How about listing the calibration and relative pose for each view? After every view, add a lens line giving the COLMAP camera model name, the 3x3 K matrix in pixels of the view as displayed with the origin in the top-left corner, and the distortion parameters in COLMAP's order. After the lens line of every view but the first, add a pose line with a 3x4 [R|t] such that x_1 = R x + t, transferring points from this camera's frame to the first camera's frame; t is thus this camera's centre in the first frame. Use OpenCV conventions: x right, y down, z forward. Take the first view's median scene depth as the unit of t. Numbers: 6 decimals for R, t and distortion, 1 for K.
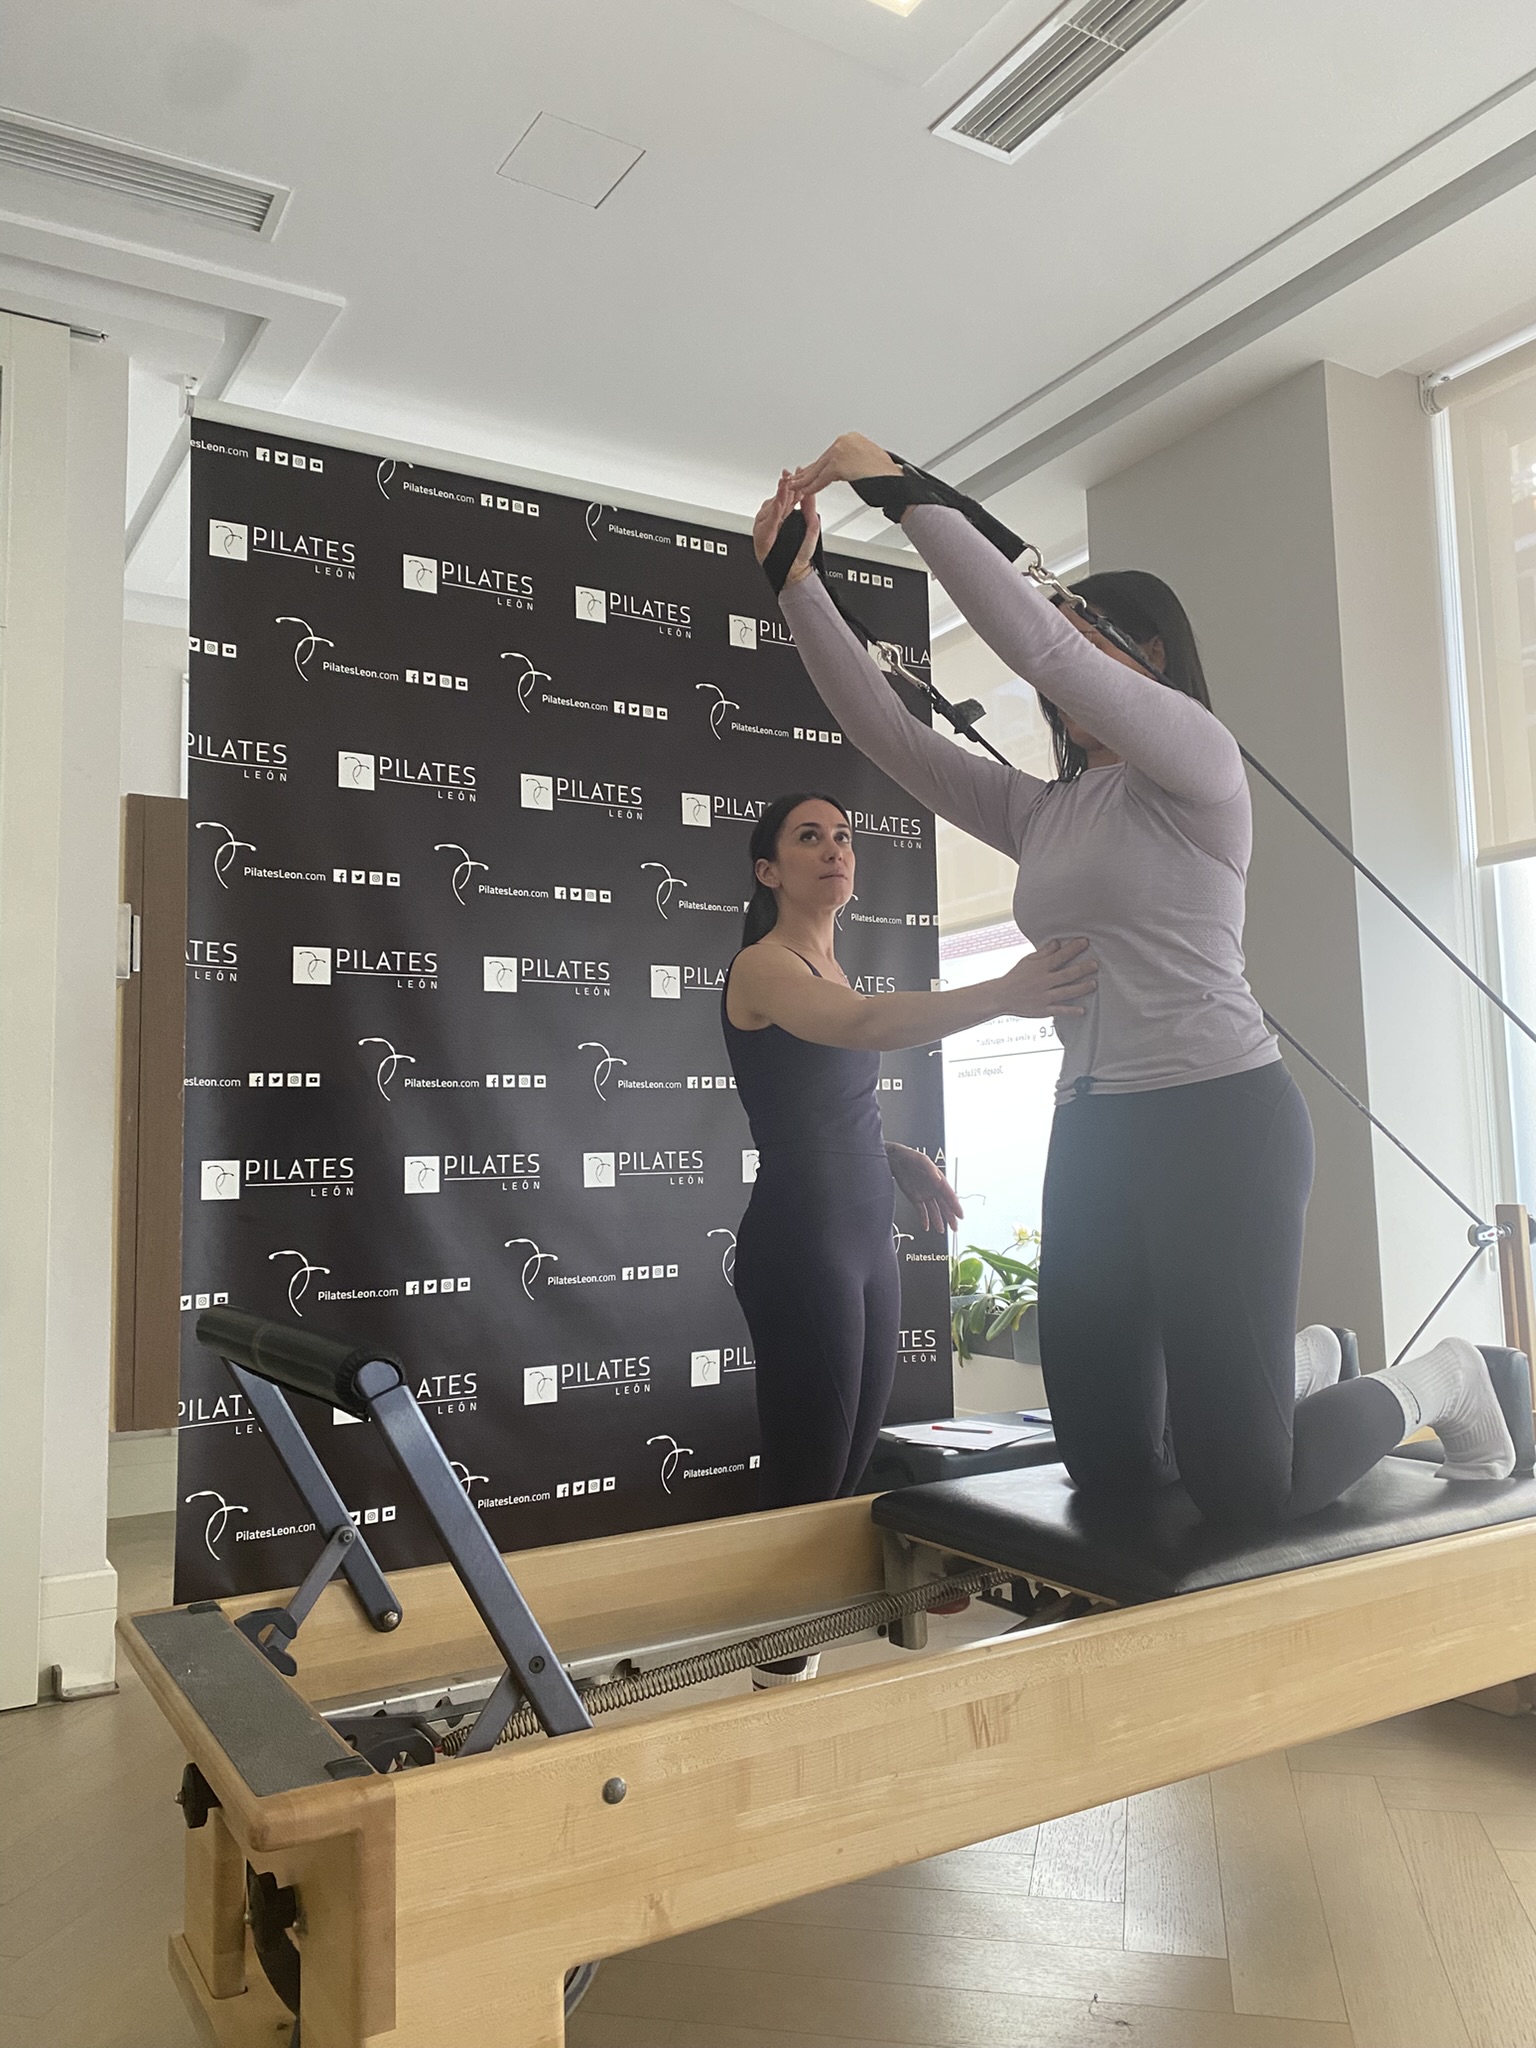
lens RADIAL K [[1563.0, 0, 778.1], [0, 1563.0, 1018.8], [0, 0, 1]] dist [0.015182, -0.014869]
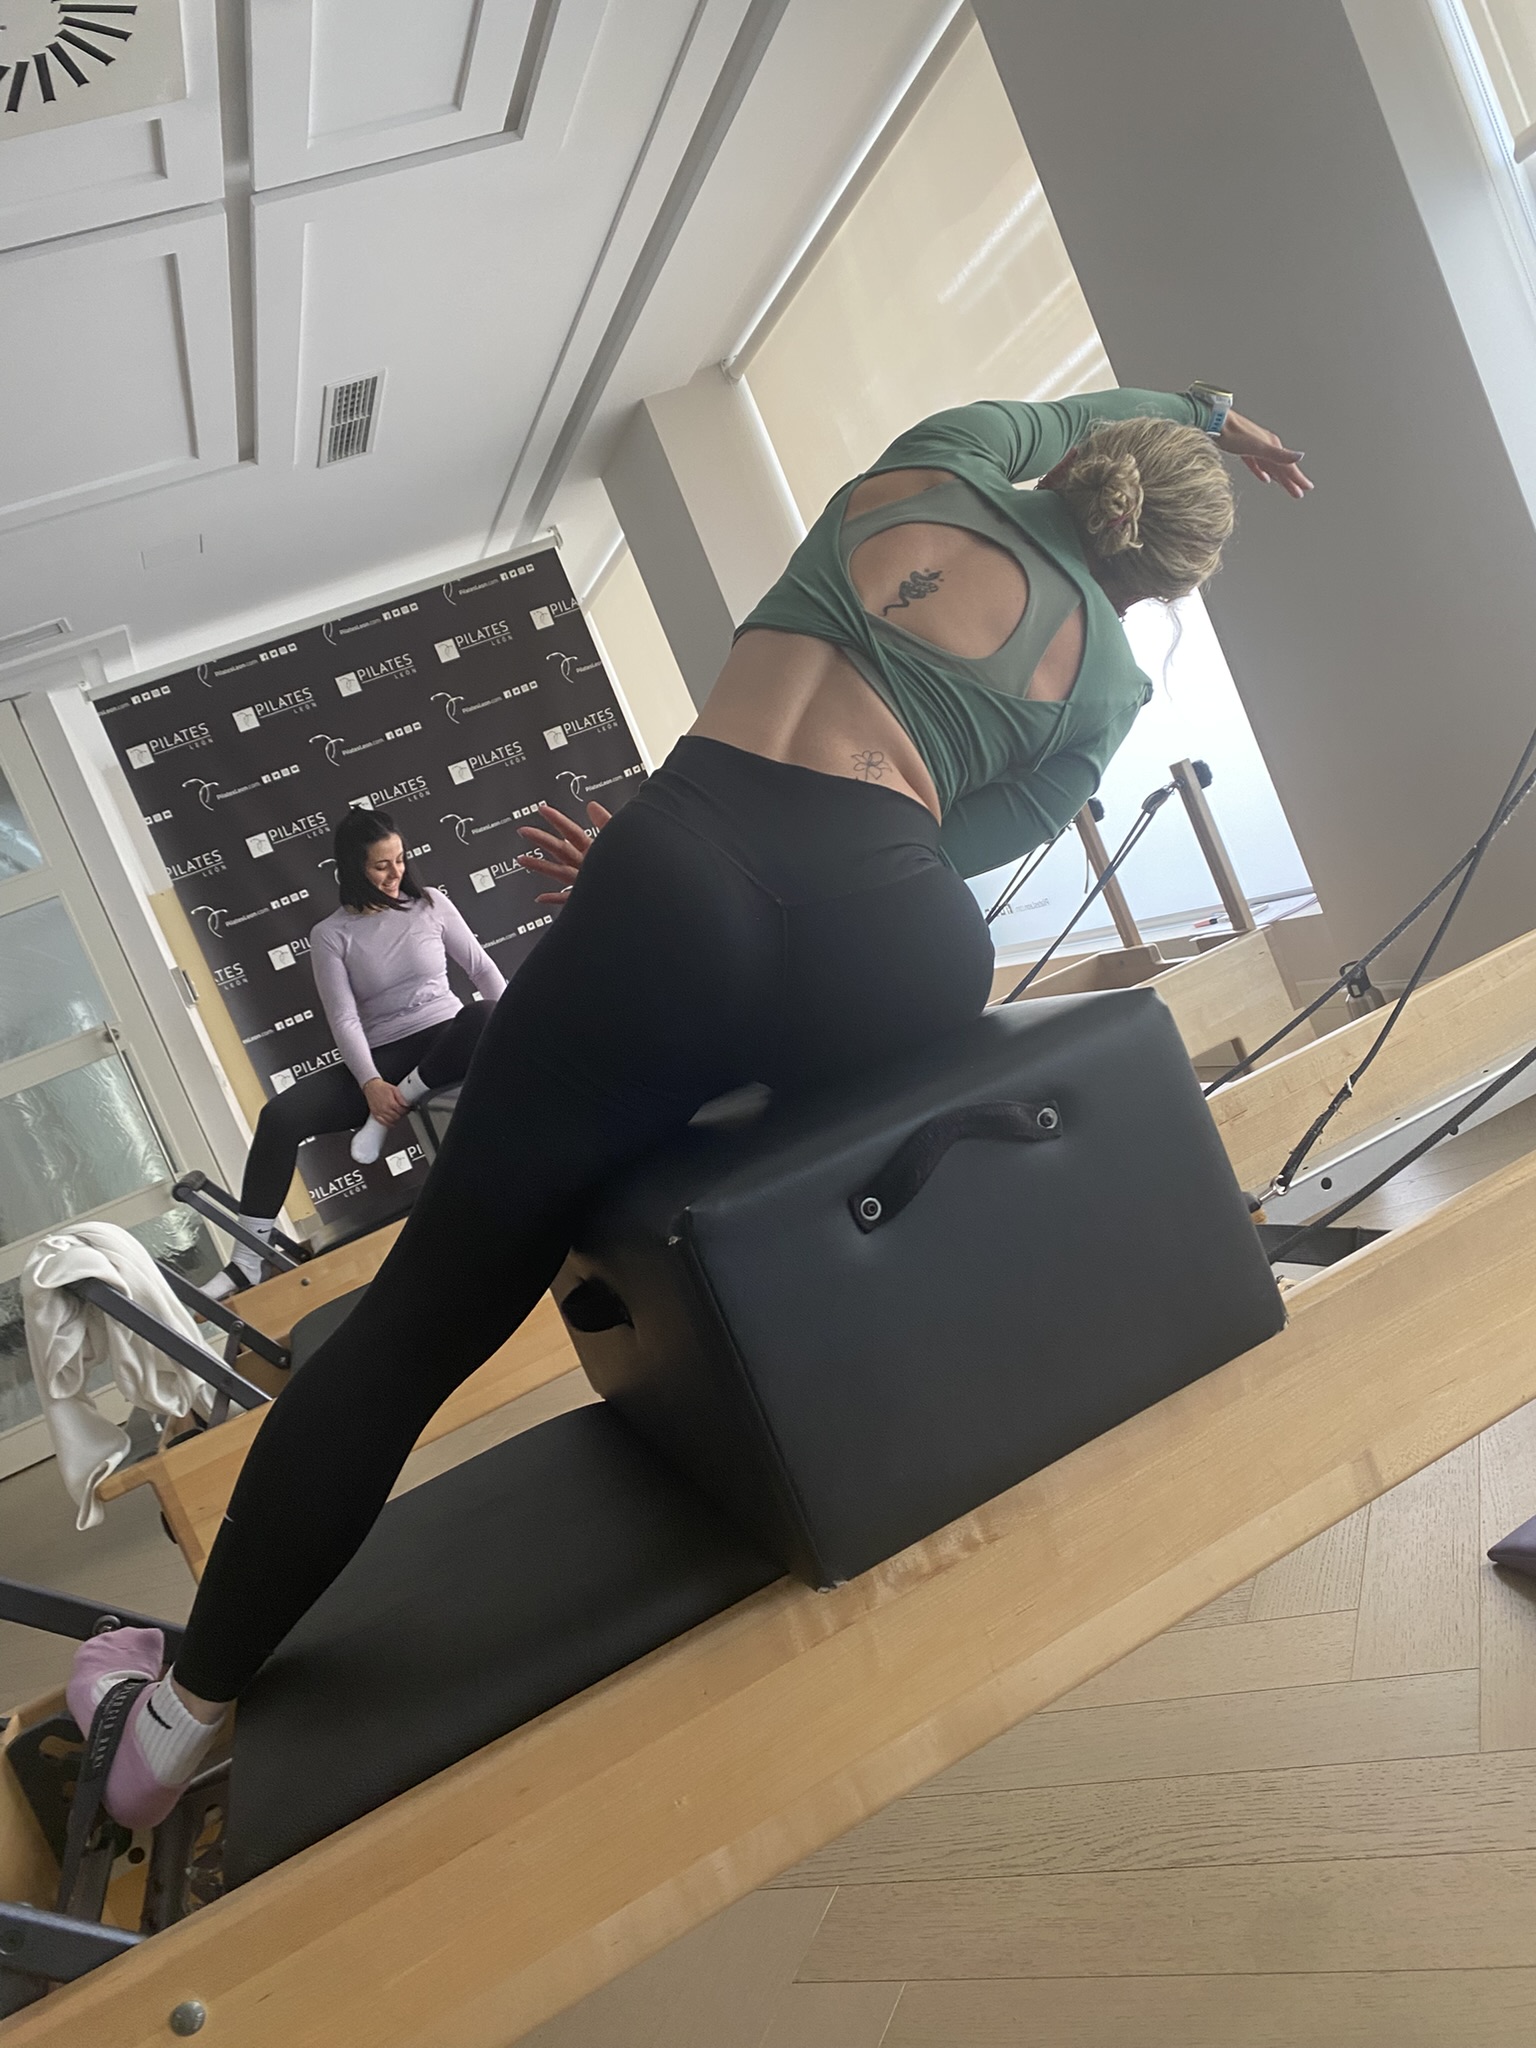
lens RADIAL K [[1563.0, 0, 761.3], [0, 1563.0, 1033.6], [0, 0, 1]] dist [0.015182, -0.014869]
pose [[0.911368, -0.334212, -0.240231, 0.607940], [0.379450, 0.908354, 0.175812, -0.060369], [0.159457, -0.251385, 0.954662, -0.664862]]
